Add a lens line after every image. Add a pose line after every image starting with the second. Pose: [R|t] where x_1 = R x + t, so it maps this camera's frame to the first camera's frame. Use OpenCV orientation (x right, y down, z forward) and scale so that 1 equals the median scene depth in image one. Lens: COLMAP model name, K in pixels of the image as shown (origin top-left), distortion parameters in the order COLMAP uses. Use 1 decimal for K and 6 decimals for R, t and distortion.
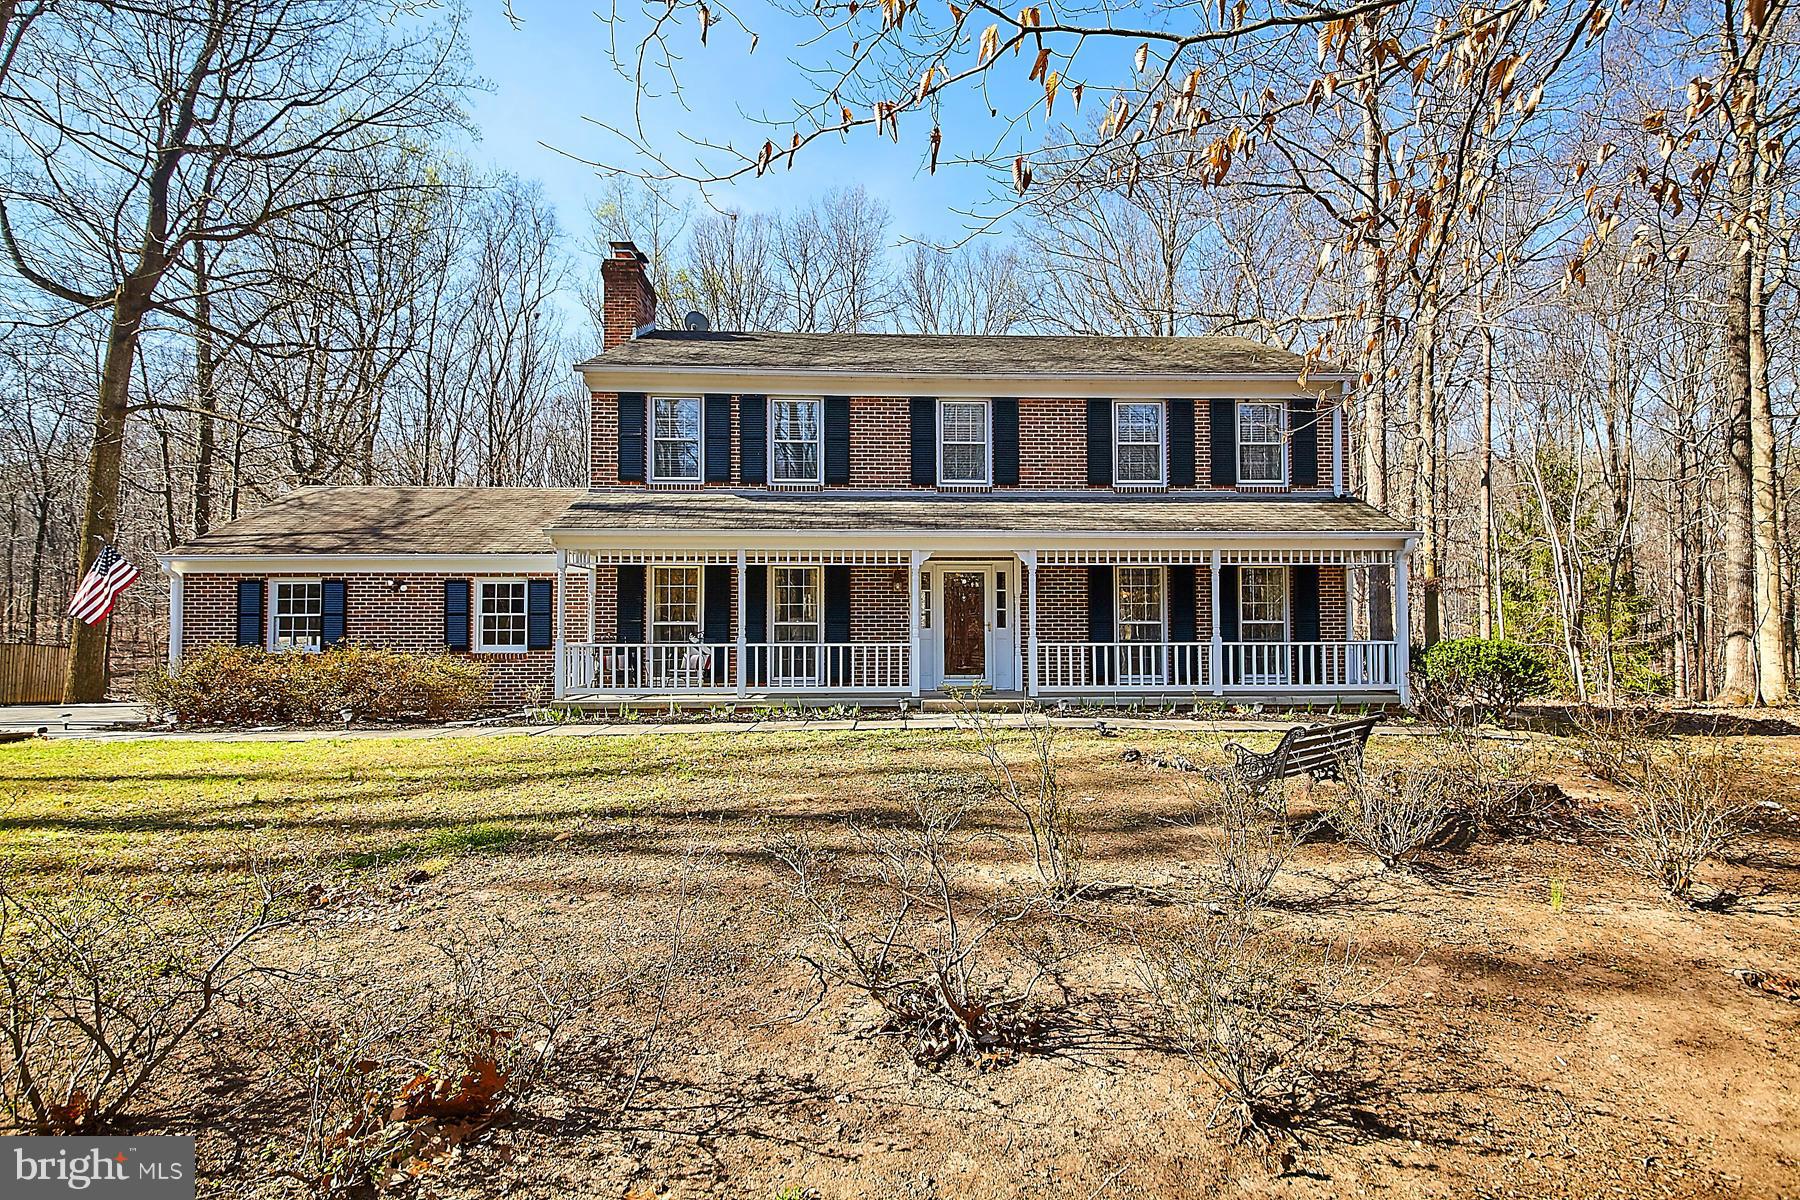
lens RADIAL K [[790.4, 0, 899.8], [0, 790.4, 601.3], [0, 0, 1]] dist [-0.005657, -0.000527]
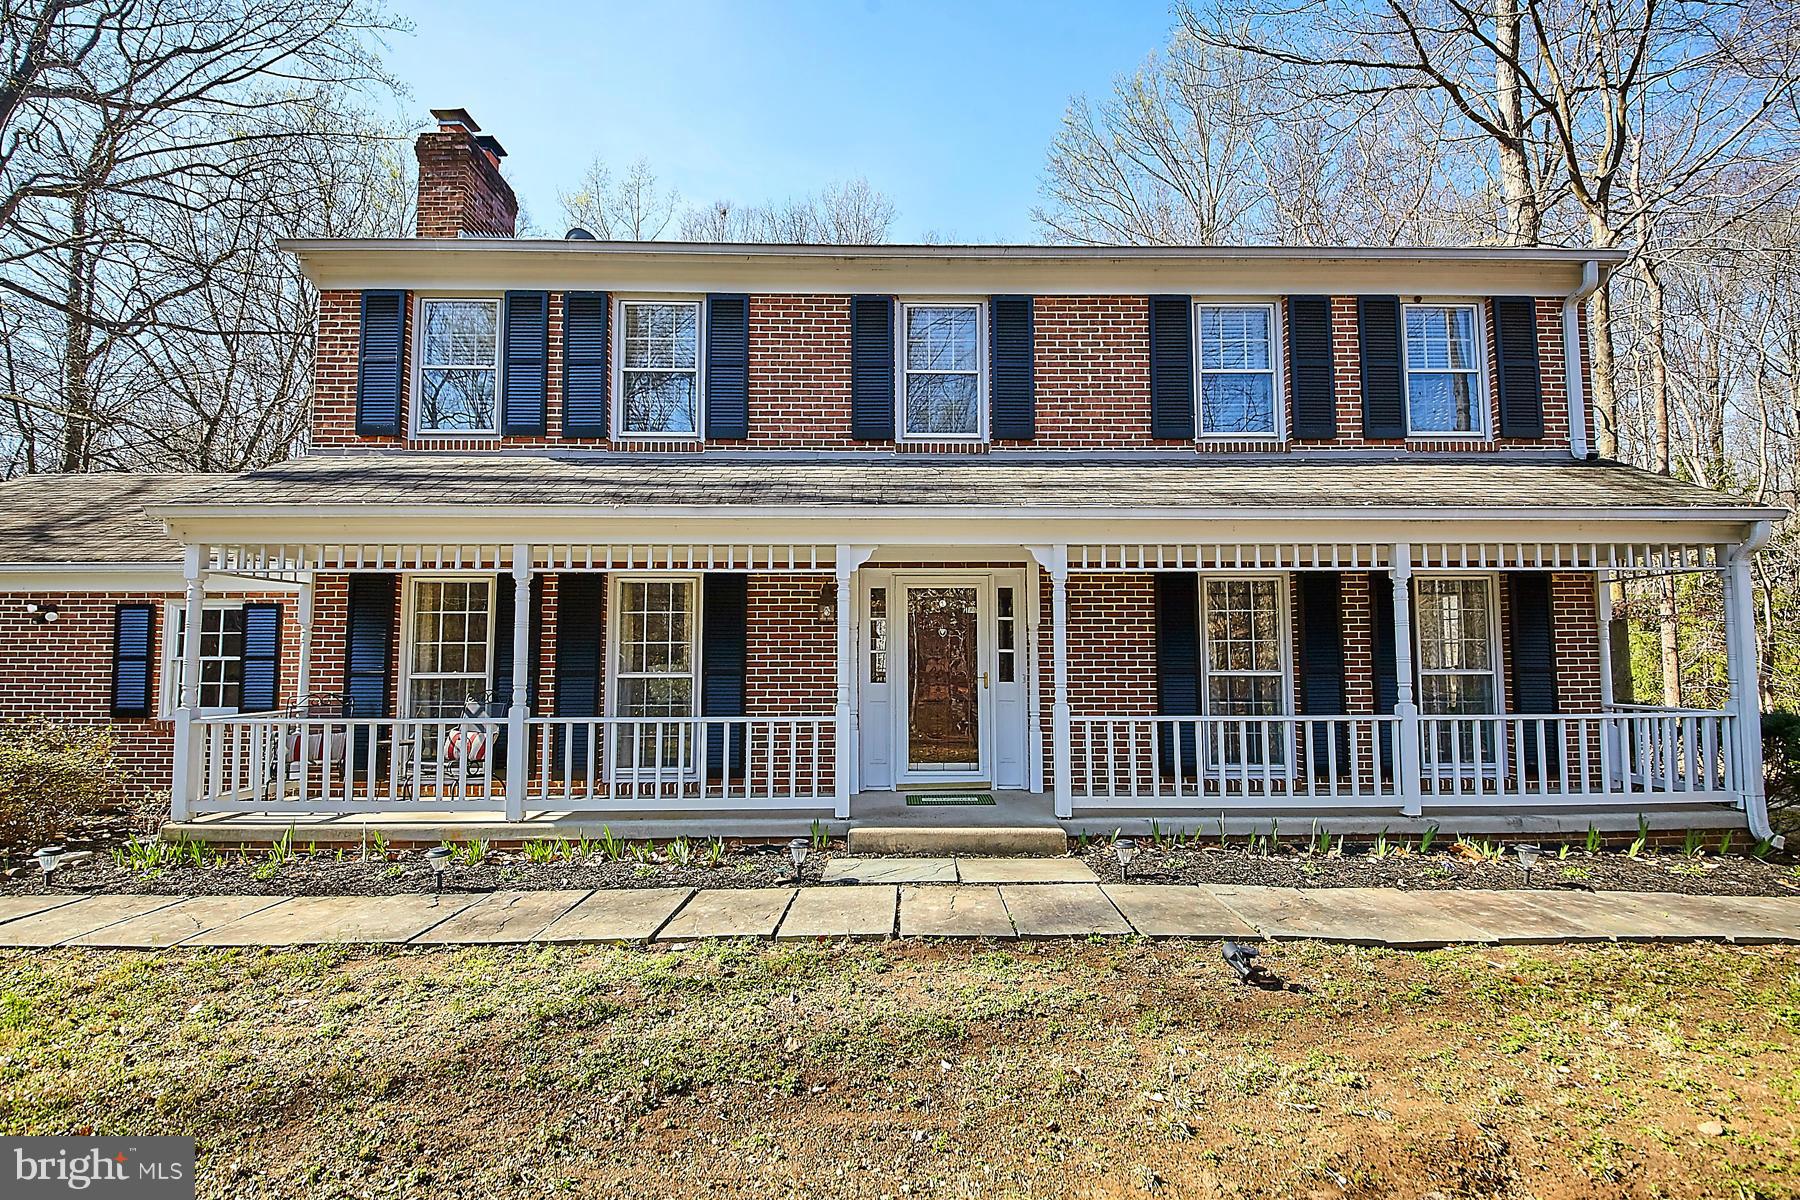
lens RADIAL K [[790.4, 0, 888.1], [0, 790.4, 610.7], [0, 0, 1]] dist [-0.005657, -0.000527]
pose [[0.999217, -0.002870, -0.039469, 0.064463], [0.001998, 0.999754, -0.022108, -0.006764], [0.039523, 0.022012, 0.998976, 0.410519]]
